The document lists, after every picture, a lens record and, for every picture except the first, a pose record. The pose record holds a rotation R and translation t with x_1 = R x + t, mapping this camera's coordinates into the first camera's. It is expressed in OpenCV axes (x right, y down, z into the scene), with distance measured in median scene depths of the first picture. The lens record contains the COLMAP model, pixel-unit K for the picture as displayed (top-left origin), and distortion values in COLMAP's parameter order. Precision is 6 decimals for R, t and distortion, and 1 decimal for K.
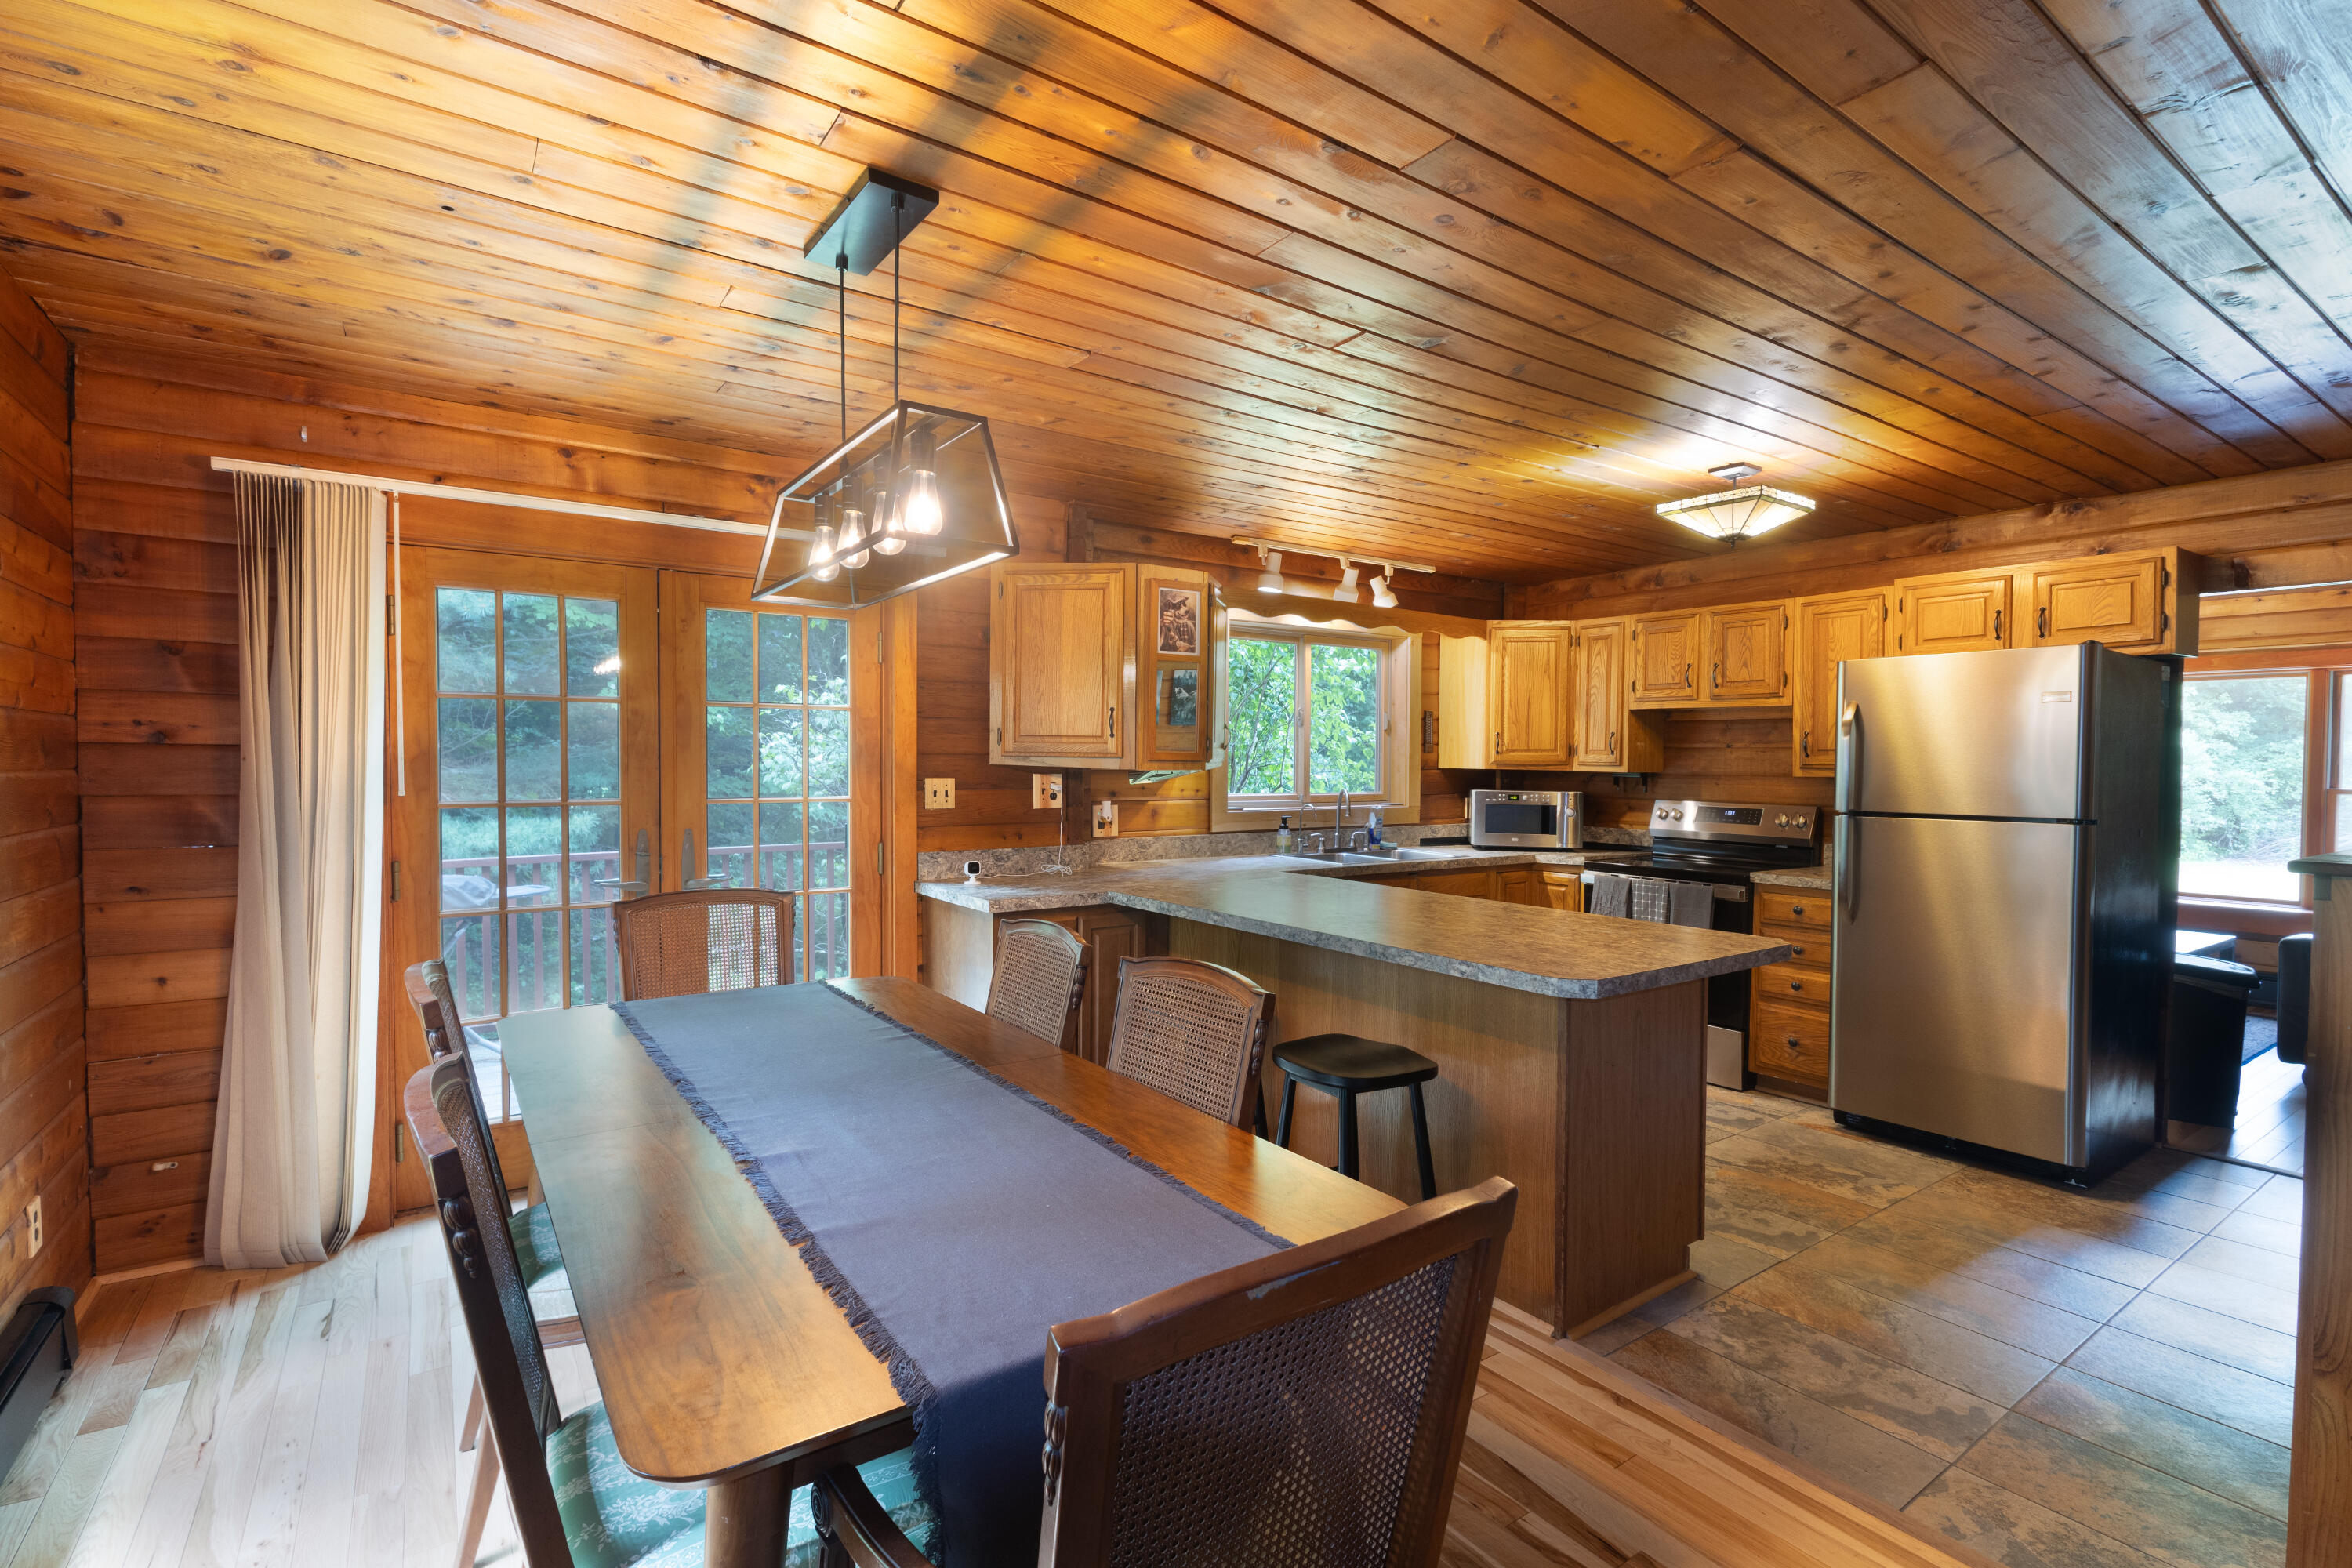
lens RADIAL K [[1079.8, 0, 1176.0], [0, 1079.8, 784.0], [0, 0, 1]] dist [0.001634, 0.000083]
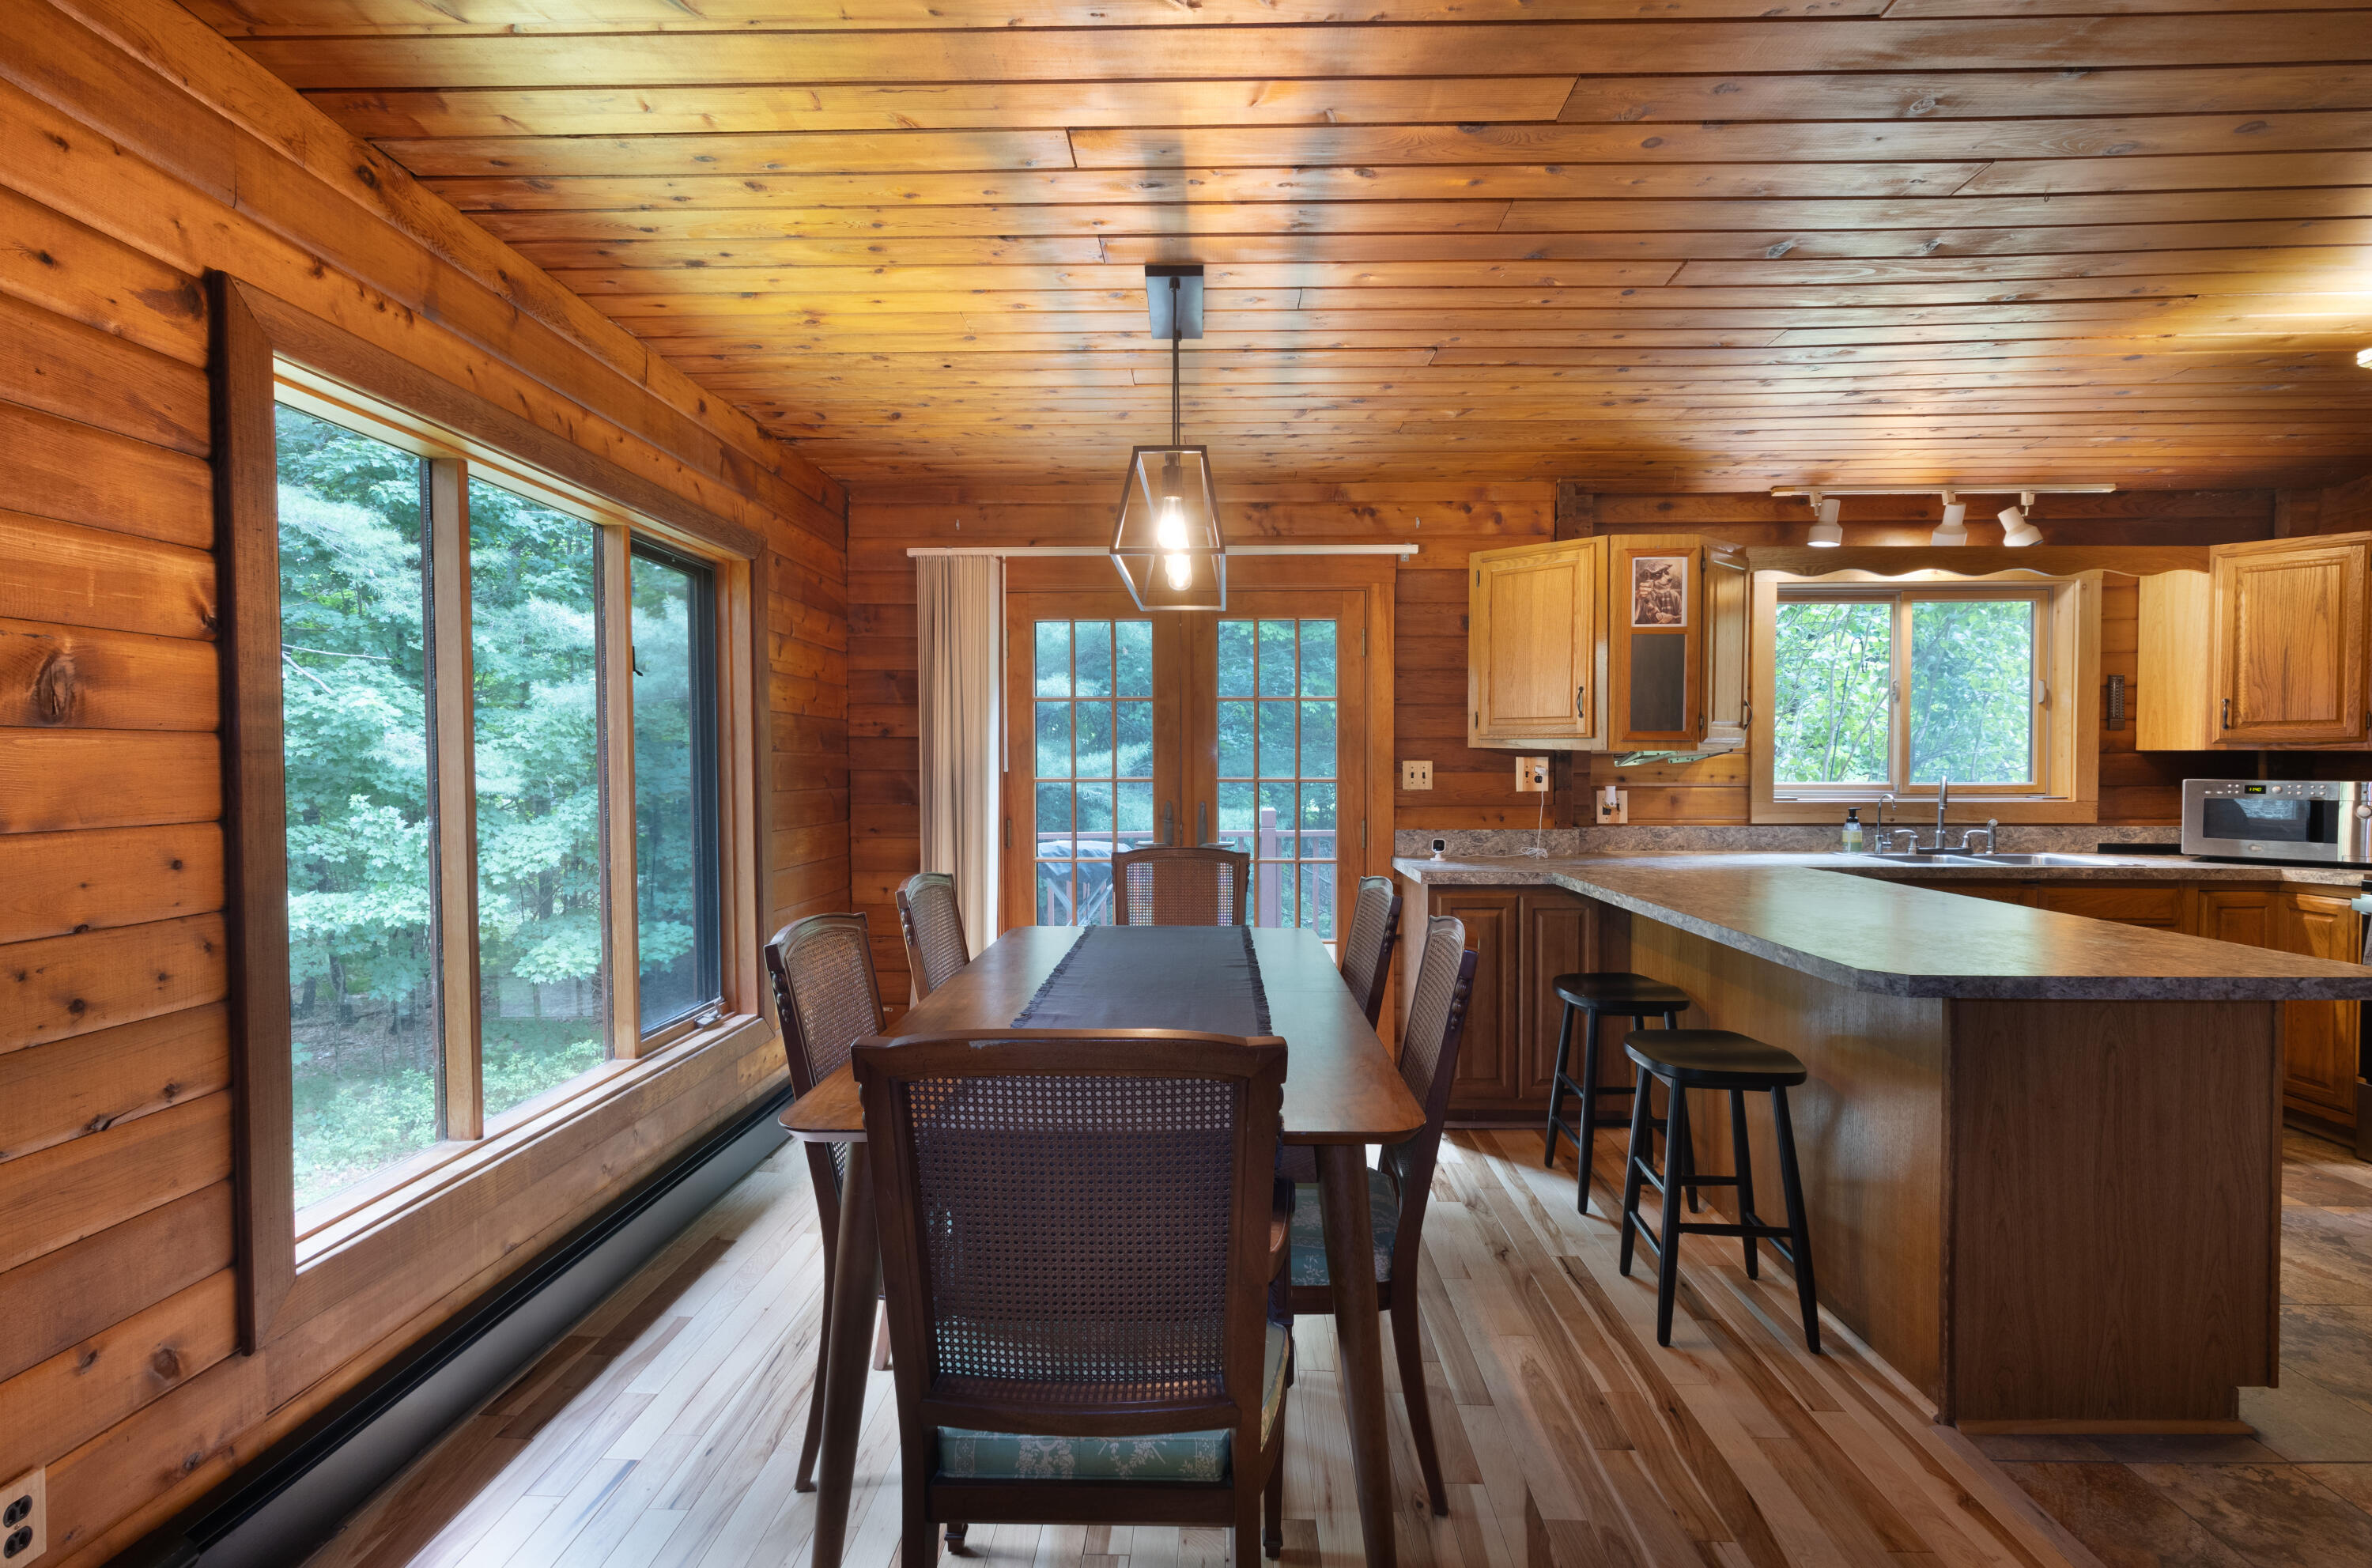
lens RADIAL K [[1099.2, 0, 1186.0], [0, 1099.2, 784.0], [0, 0, 1]] dist [0.000093, -0.000033]
pose [[0.802384, 0.003949, -0.596795, 0.240212], [-0.007402, 0.999967, -0.003334, 0.022275], [0.596762, 0.007093, 0.802387, -0.007068]]
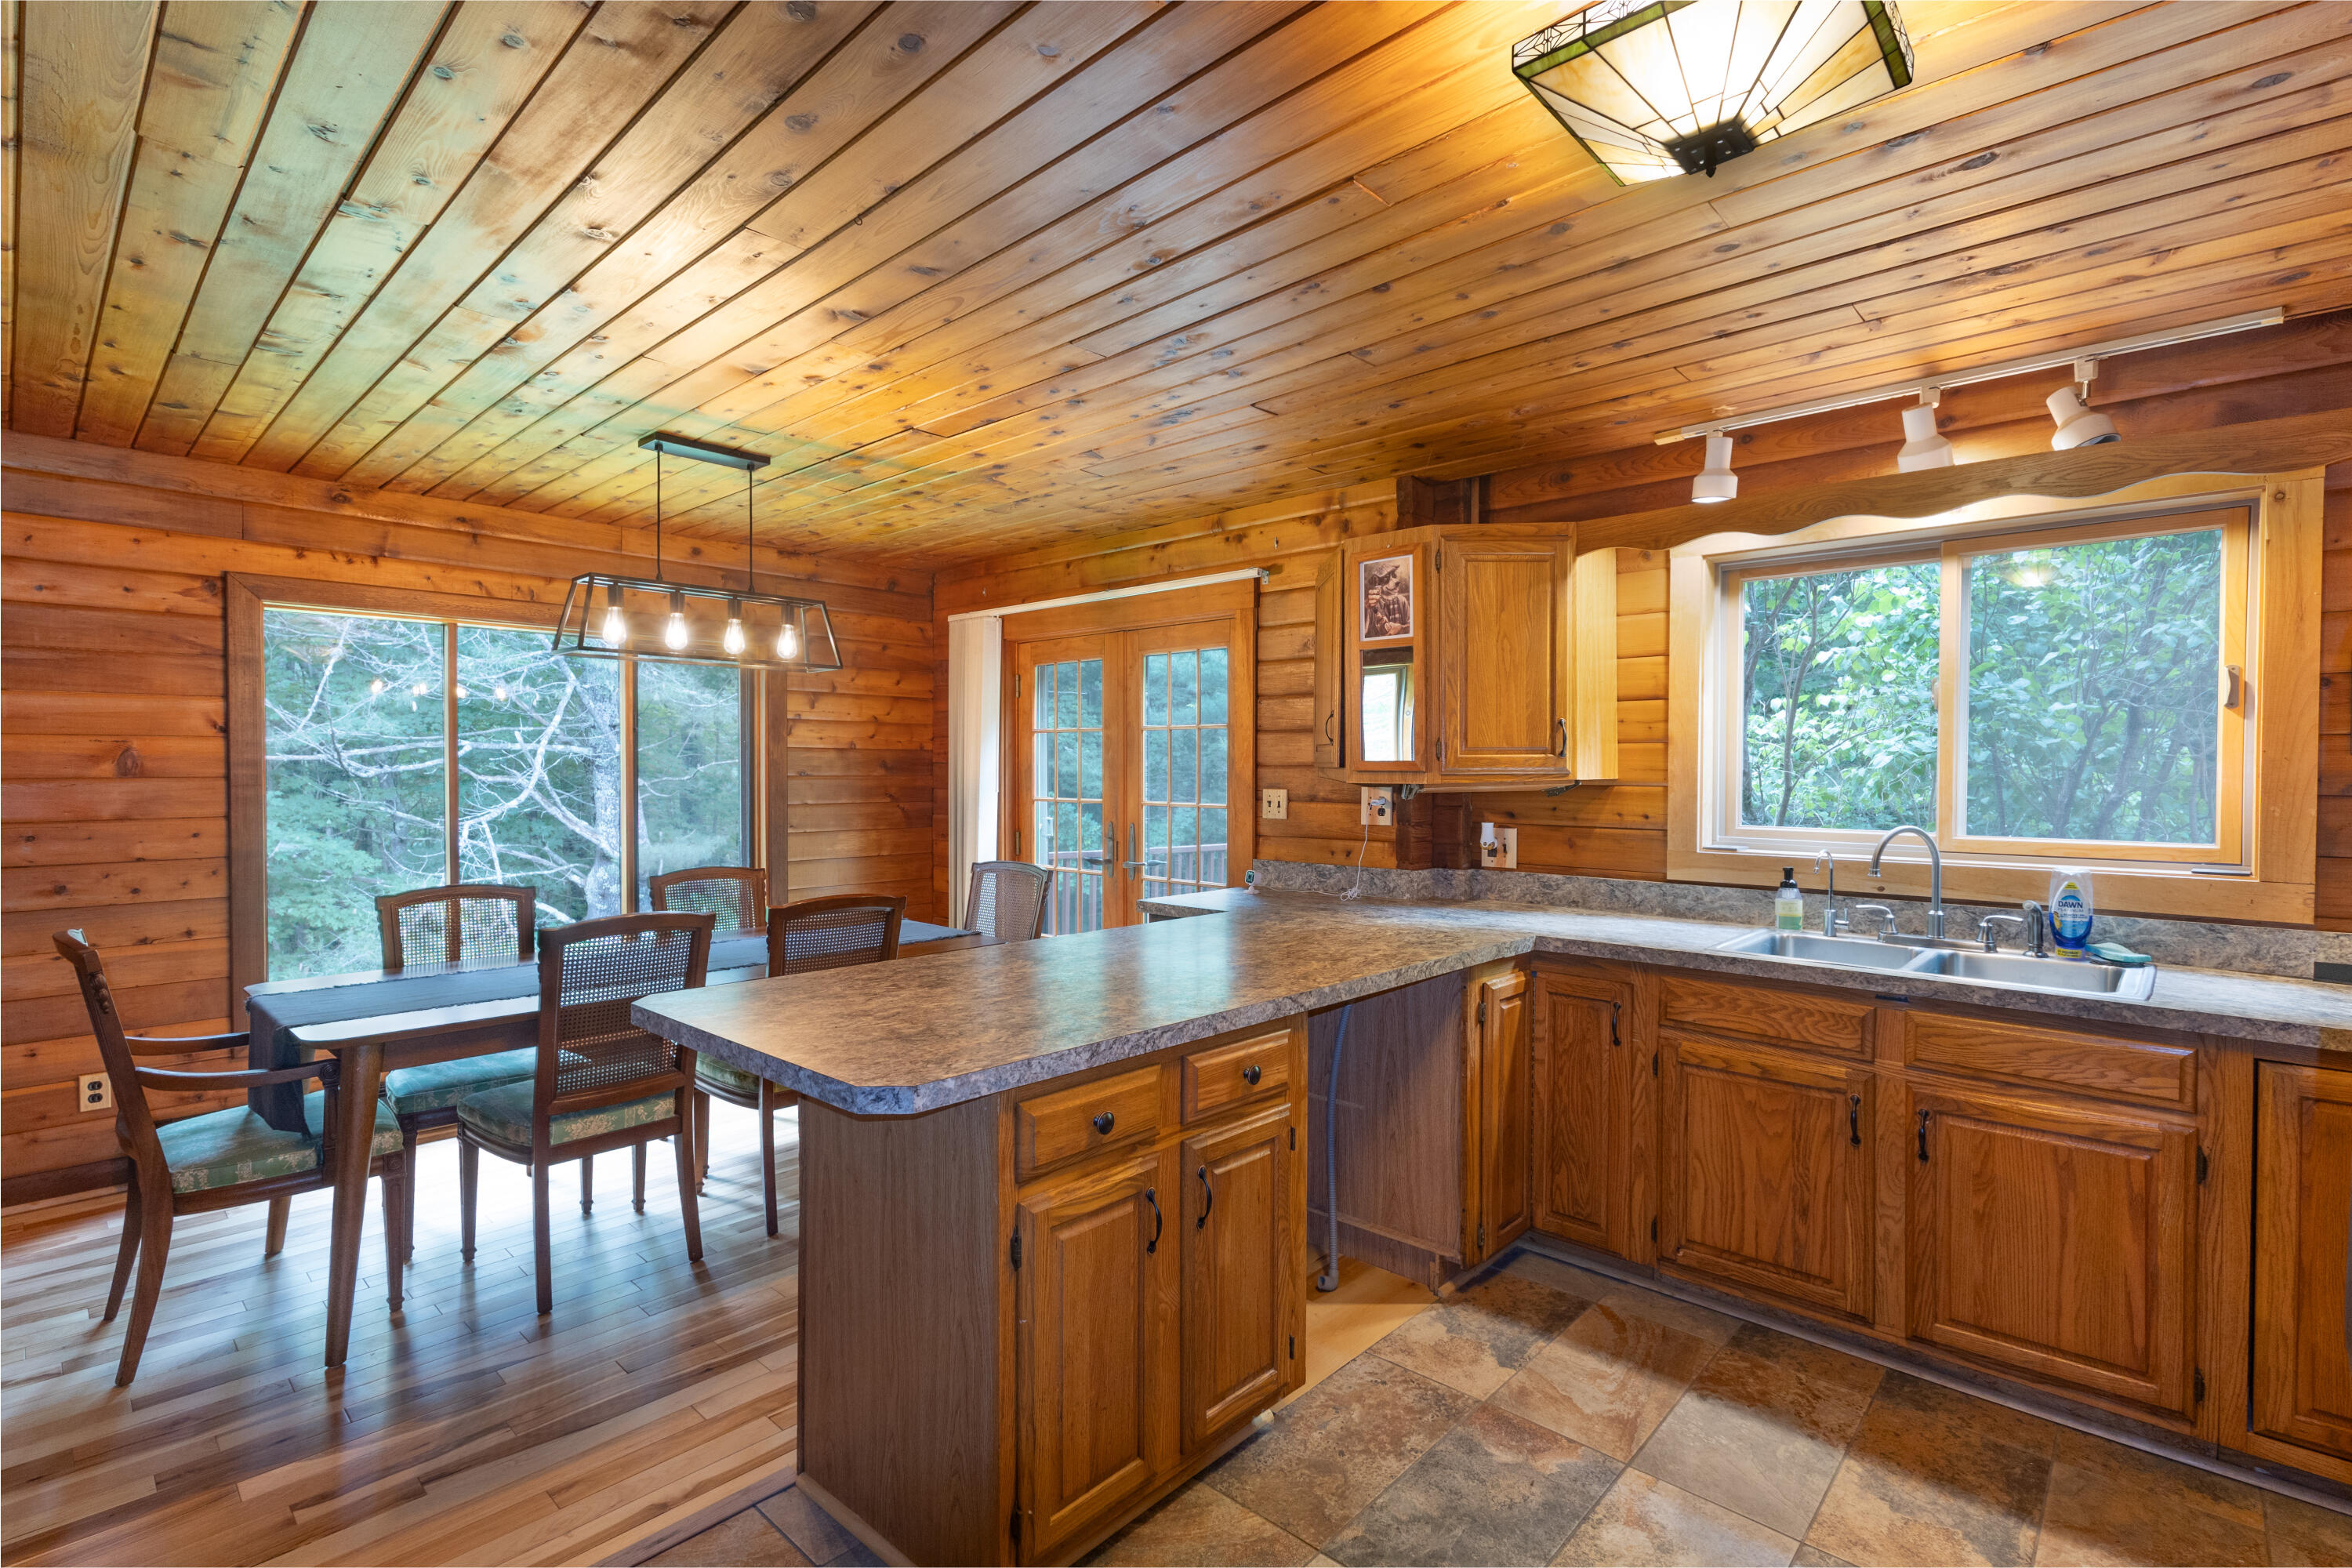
lens RADIAL K [[1079.8, 0, 1176.0], [0, 1079.8, 784.0], [0, 0, 1]] dist [0.001634, 0.000083]
pose [[0.216067, 0.007386, -0.976351, 0.746541], [-0.023829, 0.999713, 0.002289, -0.010307], [0.976088, 0.022771, 0.216181, 0.670078]]
